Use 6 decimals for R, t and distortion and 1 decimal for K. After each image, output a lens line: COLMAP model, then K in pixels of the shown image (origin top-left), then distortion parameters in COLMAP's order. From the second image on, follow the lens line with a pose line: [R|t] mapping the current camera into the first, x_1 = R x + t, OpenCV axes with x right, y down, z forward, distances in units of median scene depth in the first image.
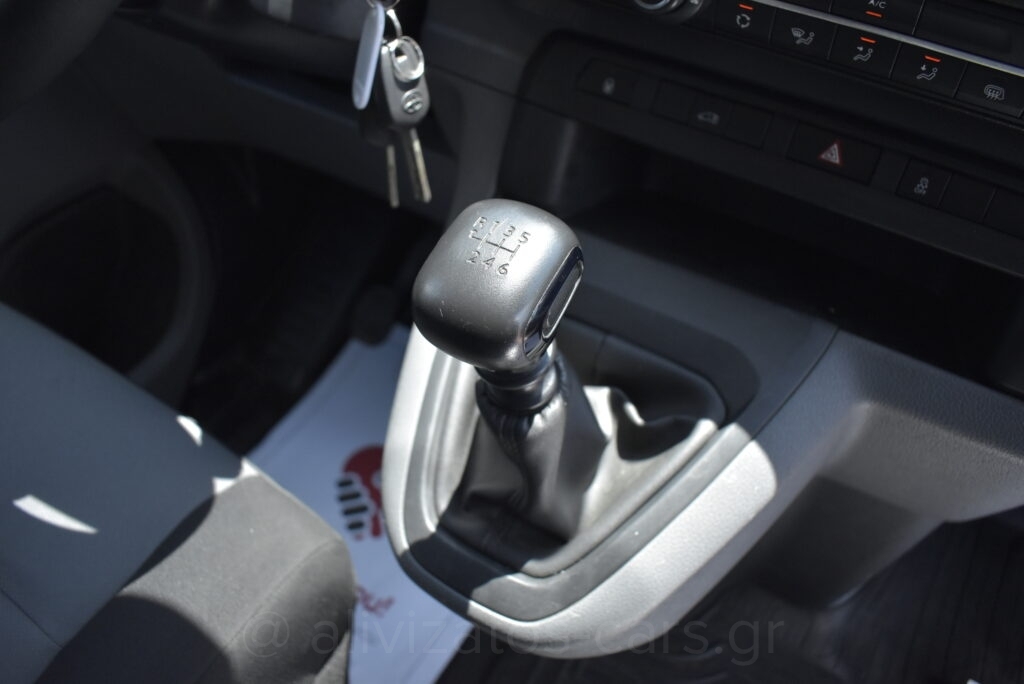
lens RADIAL K [[795.5, 0, 514.8], [0, 795.5, 345.0], [0, 0, 1]] dist [-0.095492, 0.010230]
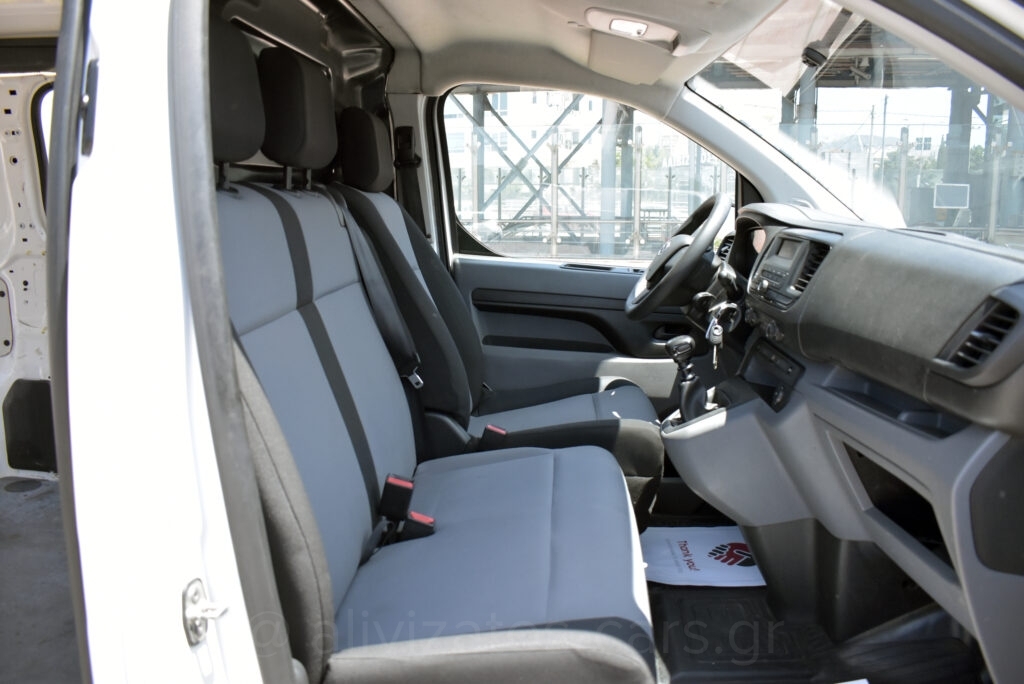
lens RADIAL K [[795.5, 0, 512.3], [0, 795.5, 338.2], [0, 0, 1]] dist [-0.095492, 0.010230]
pose [[0.480777, 0.125356, -0.867836, 3.238493], [-0.605867, 0.762956, -0.225441, 1.414658], [0.633861, 0.634180, 0.442760, -1.751613]]
